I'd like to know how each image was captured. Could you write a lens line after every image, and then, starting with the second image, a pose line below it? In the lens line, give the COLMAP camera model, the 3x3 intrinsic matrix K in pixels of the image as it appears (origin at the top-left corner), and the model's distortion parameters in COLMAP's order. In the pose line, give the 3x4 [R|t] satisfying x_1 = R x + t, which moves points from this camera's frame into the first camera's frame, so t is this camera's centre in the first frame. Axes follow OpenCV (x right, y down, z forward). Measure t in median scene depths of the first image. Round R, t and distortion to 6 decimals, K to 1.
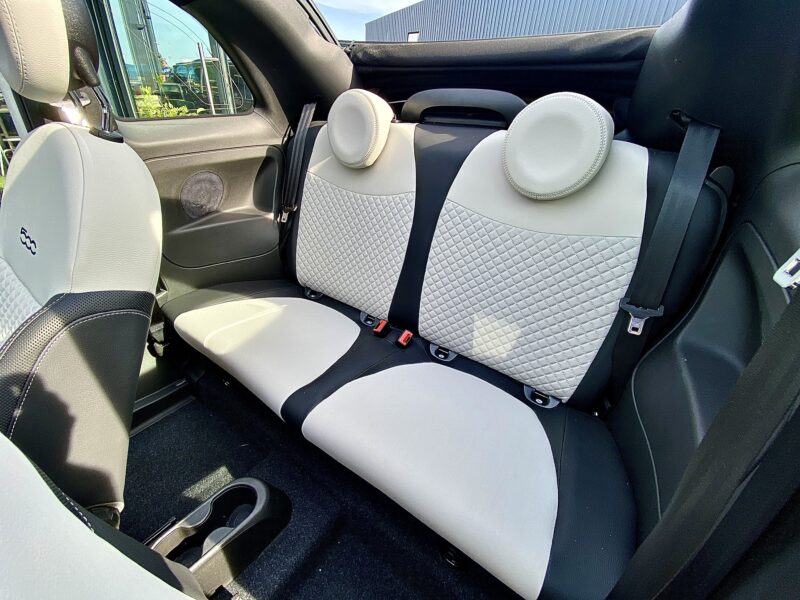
lens RADIAL K [[323.5, 0, 397.1], [0, 323.5, 300.9], [0, 0, 1]] dist [0.009496, -0.015480]
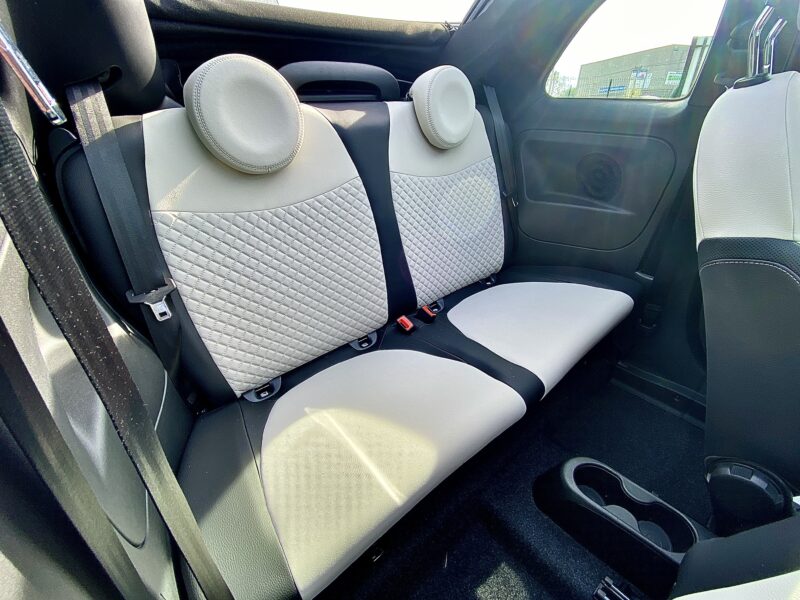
lens RADIAL K [[323.5, 0, 397.1], [0, 323.5, 300.9], [0, 0, 1]] dist [0.009496, -0.015480]
pose [[0.277963, -0.533642, 0.798726, -0.737127], [0.530590, 0.778433, 0.335434, -0.283289], [-0.800756, 0.330557, 0.499521, 0.522314]]
